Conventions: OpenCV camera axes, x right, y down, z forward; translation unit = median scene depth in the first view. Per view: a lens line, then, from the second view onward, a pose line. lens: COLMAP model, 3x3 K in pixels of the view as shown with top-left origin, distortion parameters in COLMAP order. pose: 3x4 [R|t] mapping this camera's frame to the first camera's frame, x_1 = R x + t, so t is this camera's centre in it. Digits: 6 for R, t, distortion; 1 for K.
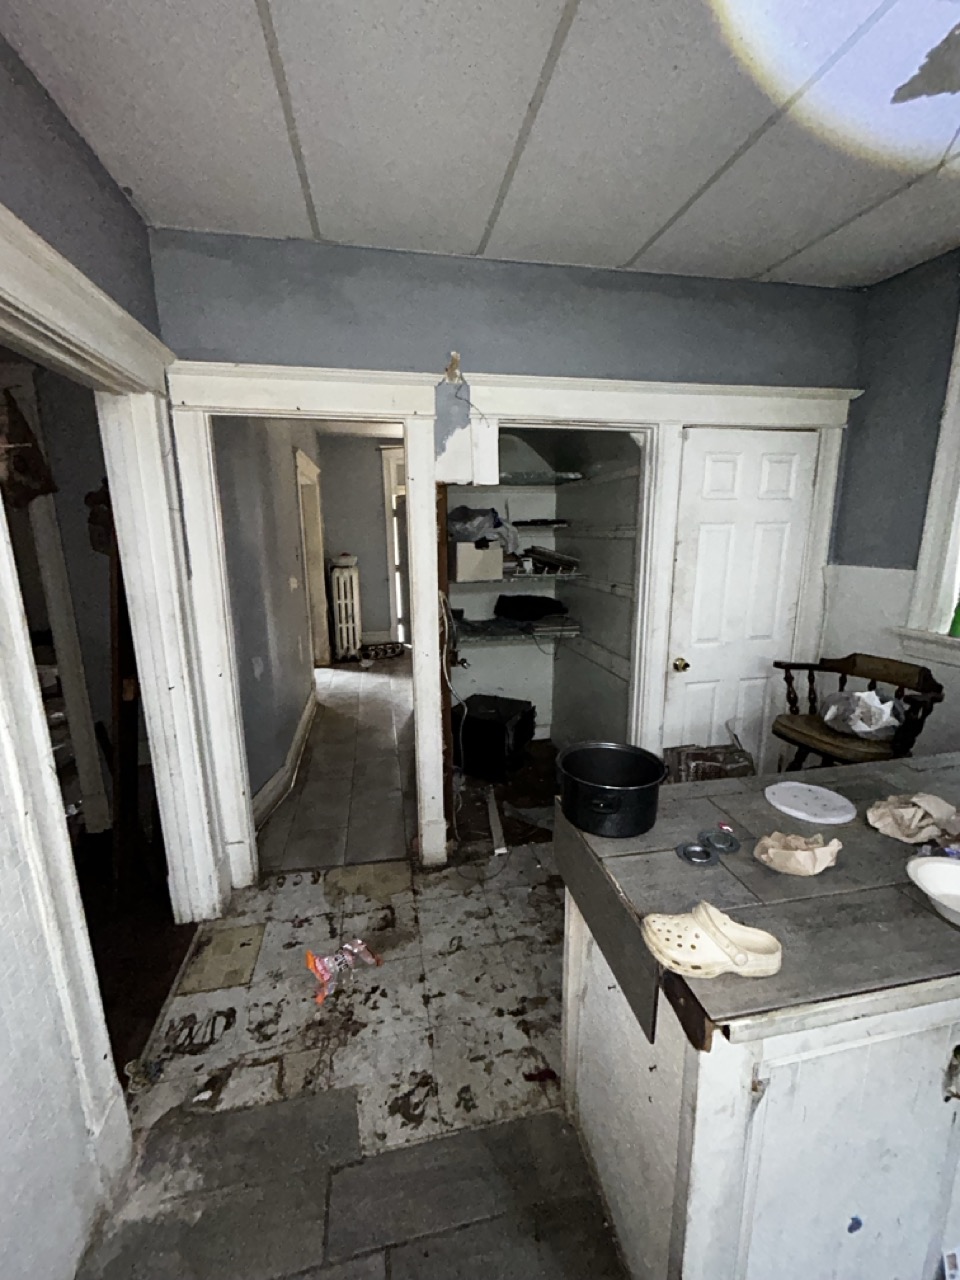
lens RADIAL K [[520.5, 0, 481.6], [0, 520.5, 640.5], [0, 0, 1]] dist [0.001153, -0.000056]
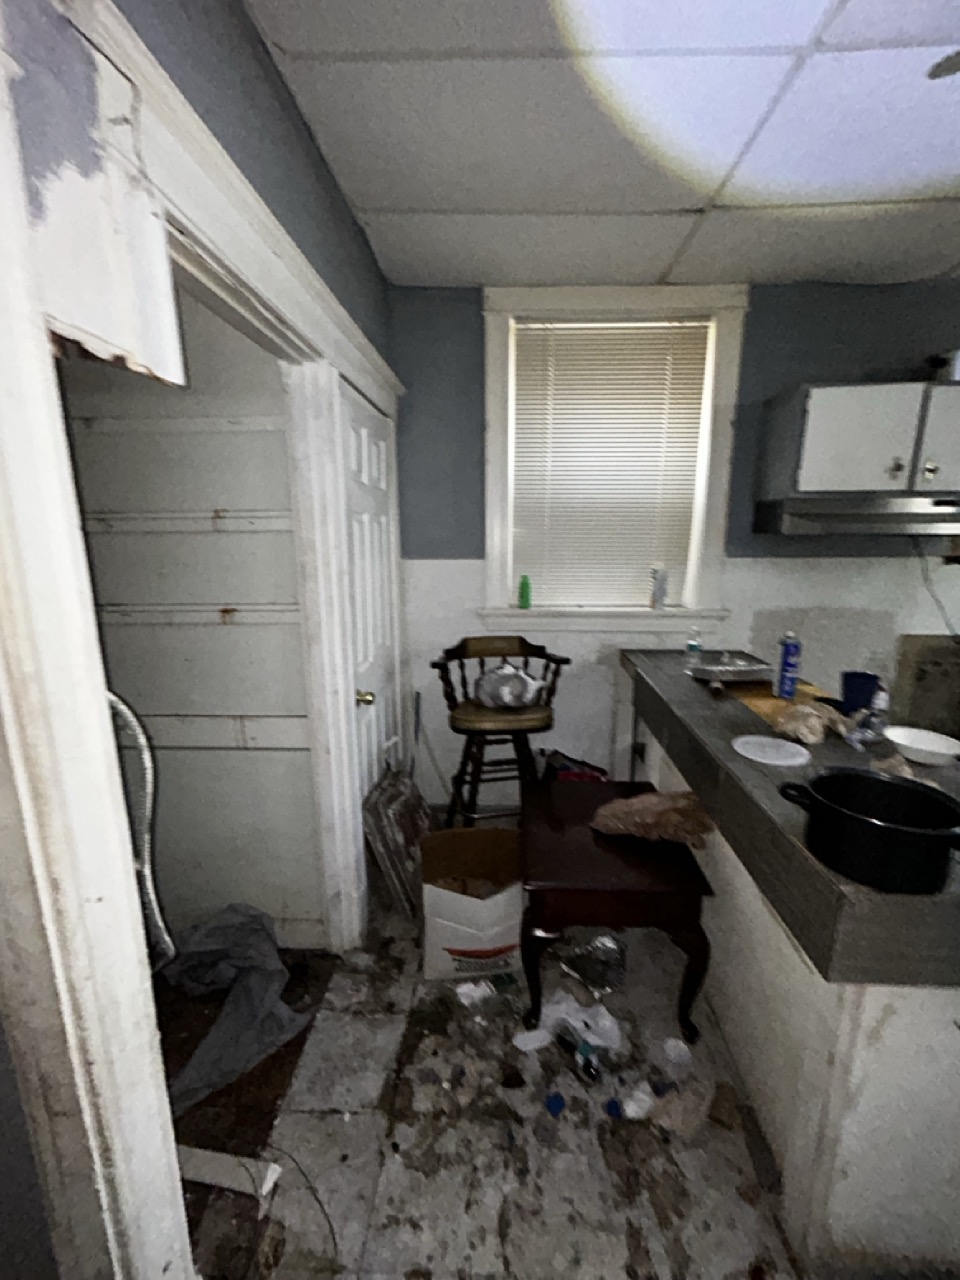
lens RADIAL K [[520.5, 0, 482.0], [0, 520.5, 640.6], [0, 0, 1]] dist [0.001153, -0.000056]
pose [[0.244461, -0.188062, 0.951247, -0.449636], [0.202660, 0.969256, 0.139541, -0.168039], [-0.948245, 0.158668, 0.275058, 0.974921]]
